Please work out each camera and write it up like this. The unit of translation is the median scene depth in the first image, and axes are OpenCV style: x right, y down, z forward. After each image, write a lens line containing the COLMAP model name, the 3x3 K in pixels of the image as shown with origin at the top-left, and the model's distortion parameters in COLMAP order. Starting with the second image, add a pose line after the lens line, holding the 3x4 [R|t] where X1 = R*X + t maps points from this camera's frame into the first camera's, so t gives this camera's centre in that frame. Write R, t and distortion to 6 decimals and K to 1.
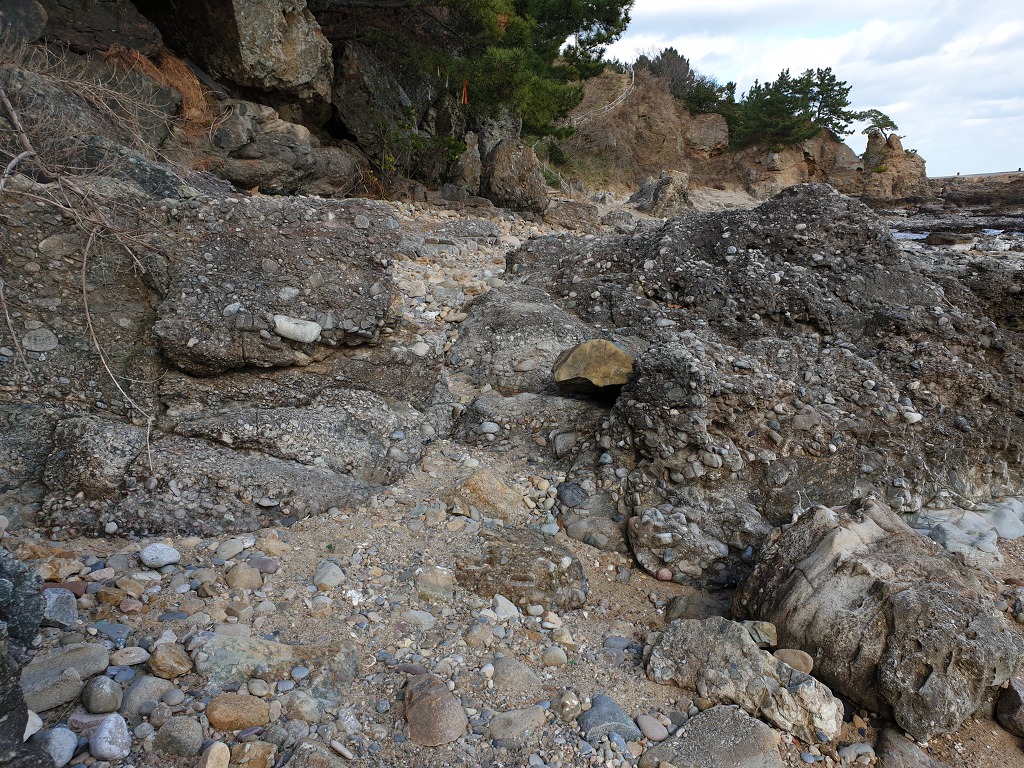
lens RADIAL K [[858.7, 0, 508.9], [0, 858.7, 379.0], [0, 0, 1]] dist [0.005381, -0.004551]
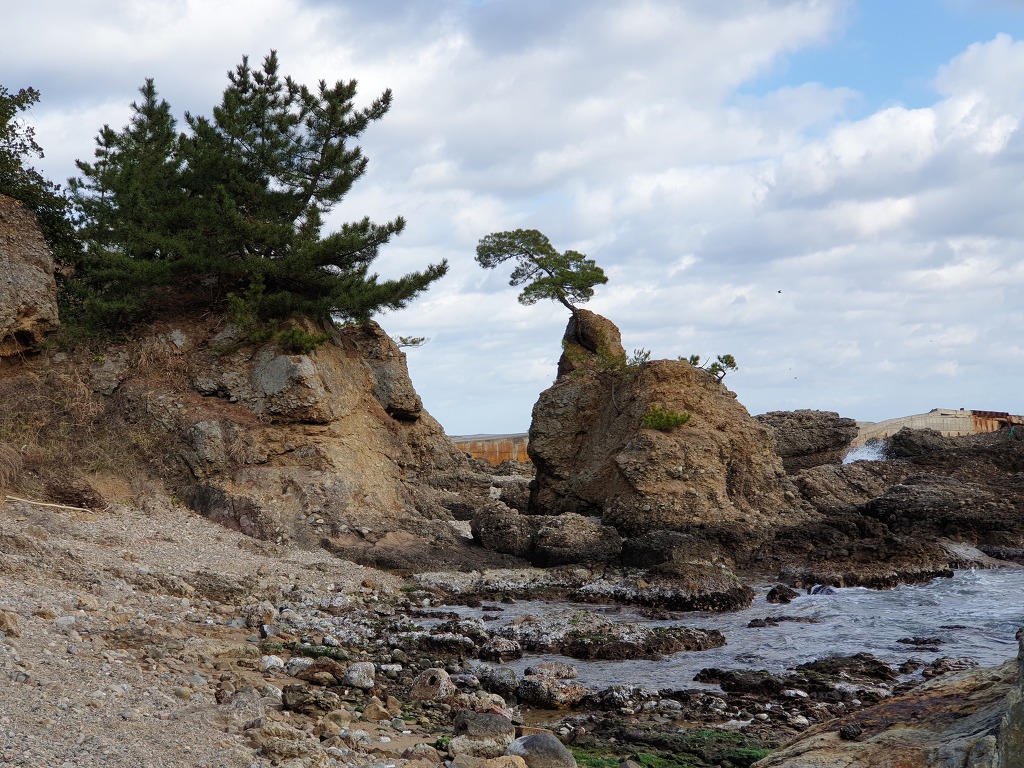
lens RADIAL K [[1544.8, 0, 512.7], [0, 1544.8, 386.1], [0, 0, 1]] dist [0.189872, 0.000000]
pose [[0.740535, 0.018200, 0.671771, 0.053105], [0.160920, 0.965748, -0.203556, -0.145061], [-0.652467, 0.258842, 0.712242, 0.610310]]
